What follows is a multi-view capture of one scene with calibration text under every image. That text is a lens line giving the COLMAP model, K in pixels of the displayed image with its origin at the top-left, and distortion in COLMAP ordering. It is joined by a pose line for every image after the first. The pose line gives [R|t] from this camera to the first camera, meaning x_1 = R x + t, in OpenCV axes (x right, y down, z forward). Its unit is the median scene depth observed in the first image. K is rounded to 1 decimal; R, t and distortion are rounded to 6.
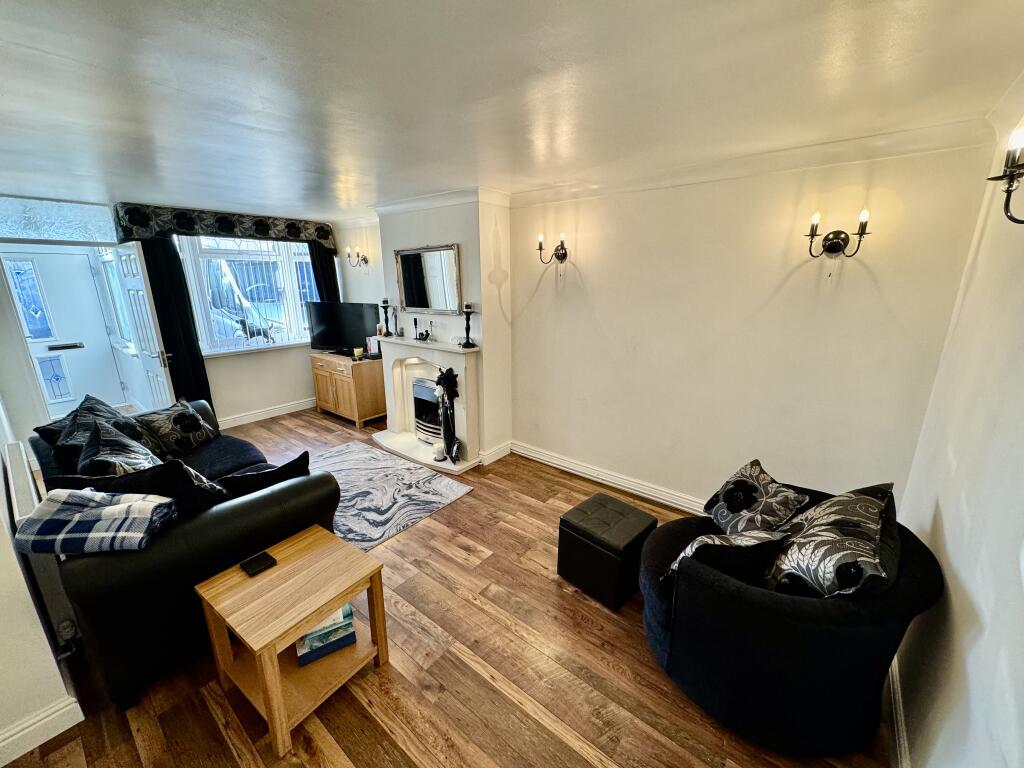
lens RADIAL K [[402.2, 0, 533.0], [0, 402.2, 386.3], [0, 0, 1]] dist [-0.037913, -0.000033]
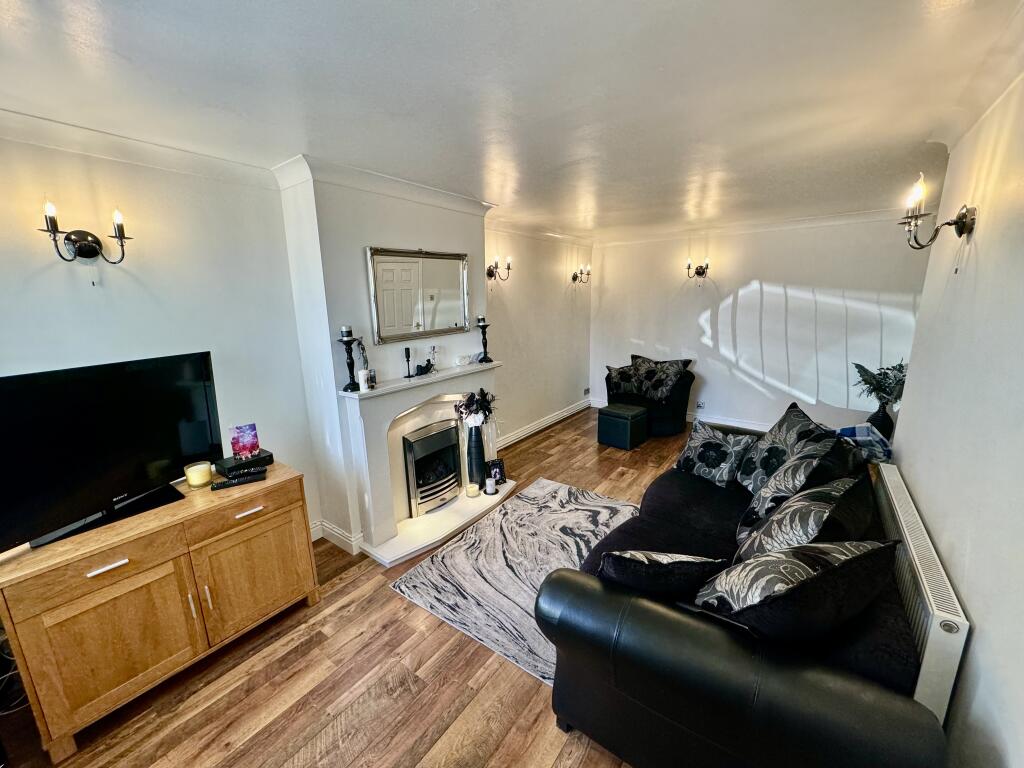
lens RADIAL K [[413.4, 0, 512.0], [0, 413.4, 384.0], [0, 0, 1]] dist [-0.000257, 0.000013]
pose [[-0.006983, -0.228179, 0.973594, -1.123764], [0.263835, 0.938698, 0.221893, -0.246950], [-0.964543, 0.258418, 0.053646, 0.885473]]
